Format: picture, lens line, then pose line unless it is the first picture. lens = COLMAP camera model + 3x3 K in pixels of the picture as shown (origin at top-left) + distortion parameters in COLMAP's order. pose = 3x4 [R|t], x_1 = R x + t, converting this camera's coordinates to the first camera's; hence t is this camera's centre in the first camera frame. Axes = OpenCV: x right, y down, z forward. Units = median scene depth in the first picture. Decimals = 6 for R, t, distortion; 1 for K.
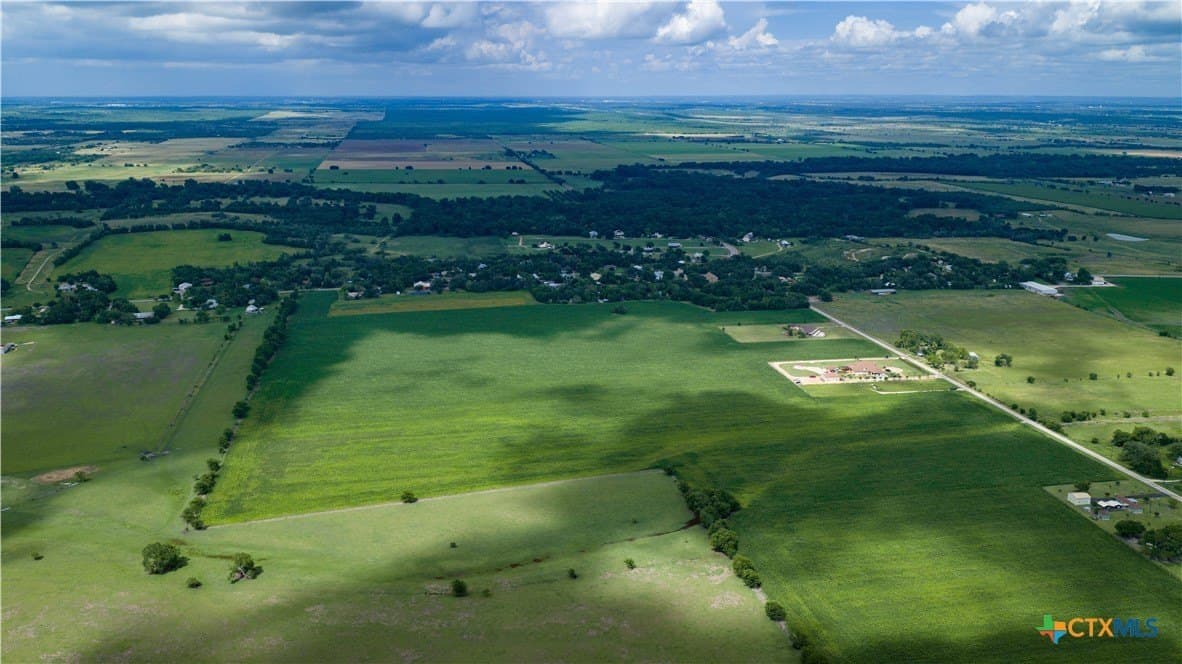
lens RADIAL K [[1012.1, 0, 591.0], [0, 1012.1, 332.0], [0, 0, 1]] dist [0.006493, -0.002763]
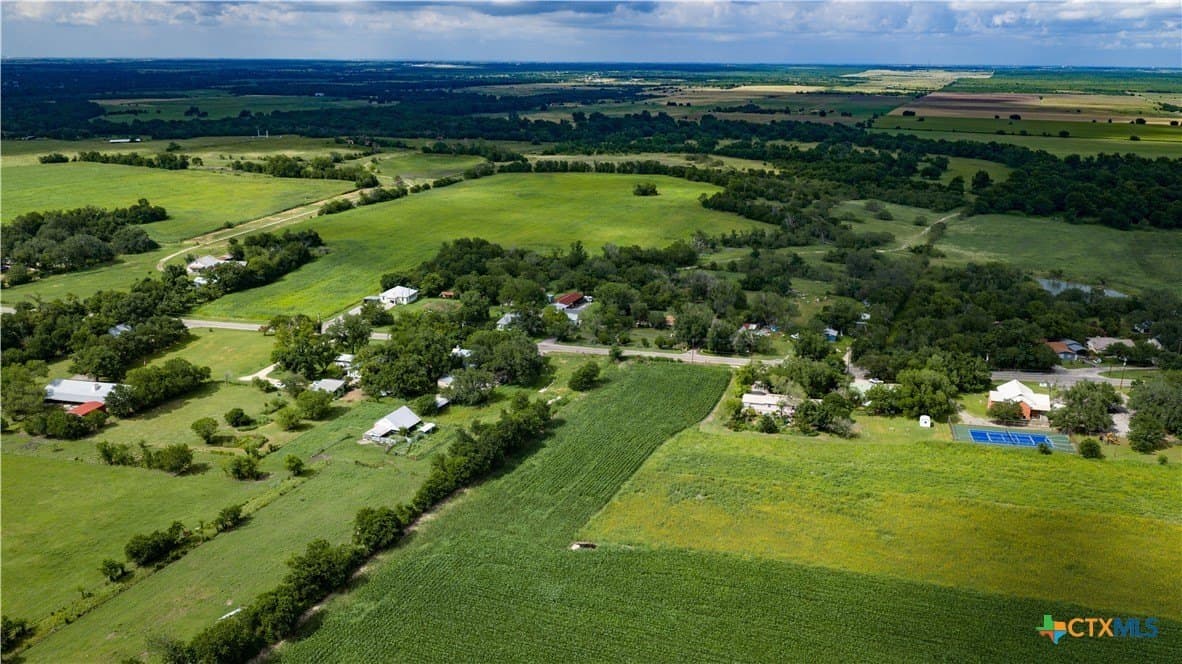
lens RADIAL K [[973.0, 0, 594.2], [0, 973.0, 330.1], [0, 0, 1]] dist [0.024734, -0.053796]
pose [[0.839718, 0.148898, -0.522209, -0.088566], [-0.130125, 0.988828, 0.072702, -0.048238], [0.527201, 0.006903, 0.849713, 0.490638]]
